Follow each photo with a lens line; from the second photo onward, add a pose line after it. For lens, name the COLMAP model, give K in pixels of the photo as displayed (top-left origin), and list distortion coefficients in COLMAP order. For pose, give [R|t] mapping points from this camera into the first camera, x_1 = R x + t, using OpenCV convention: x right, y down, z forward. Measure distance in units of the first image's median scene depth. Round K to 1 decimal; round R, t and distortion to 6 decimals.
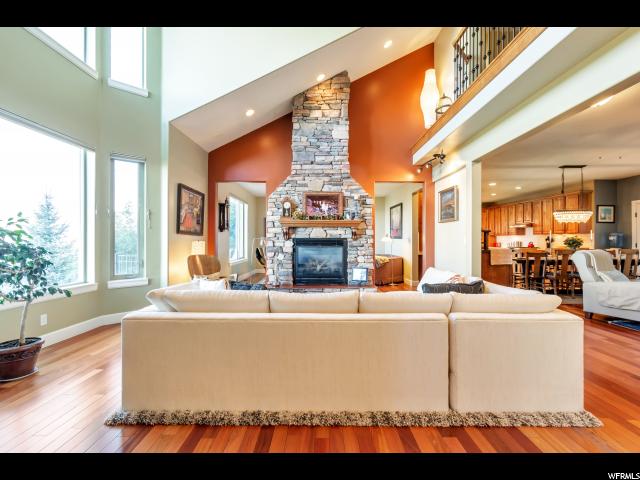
lens RADIAL K [[286.5, 0, 320.0], [0, 286.5, 240.0], [0, 0, 1]] dist [-0.001756, 0.000027]
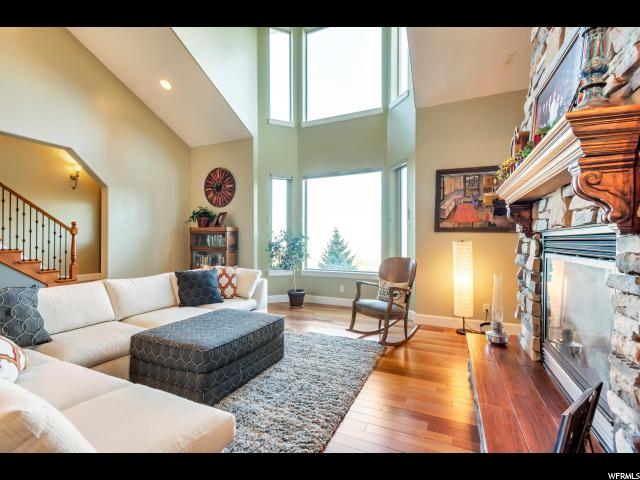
lens RADIAL K [[287.6, 0, 320.0], [0, 287.6, 240.0], [0, 0, 1]] dist [-0.000091, 0.000449]
pose [[-0.411596, -0.005673, -0.911349, 0.344723], [0.003025, 0.999967, -0.007590, 0.005698], [0.911362, -0.005881, -0.411565, 0.903410]]
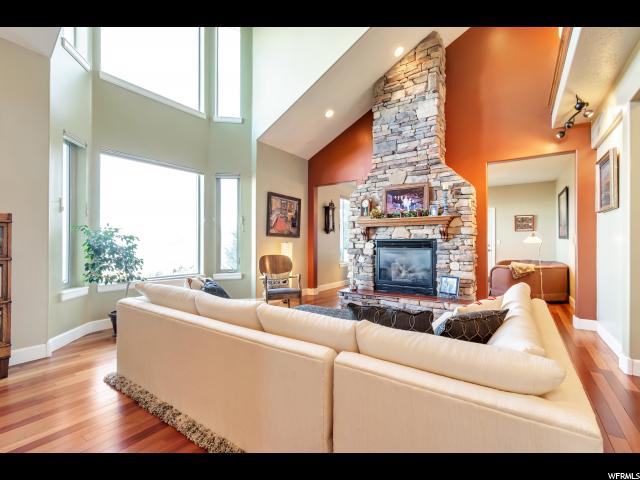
lens RADIAL K [[287.6, 0, 320.0], [0, 287.6, 240.0], [0, 0, 1]] dist [-0.000091, 0.000449]
pose [[0.823373, -0.004612, -0.567482, 0.284426], [0.002633, 0.999987, -0.004306, -0.000599], [0.567495, 0.002052, 0.823375, 0.152850]]
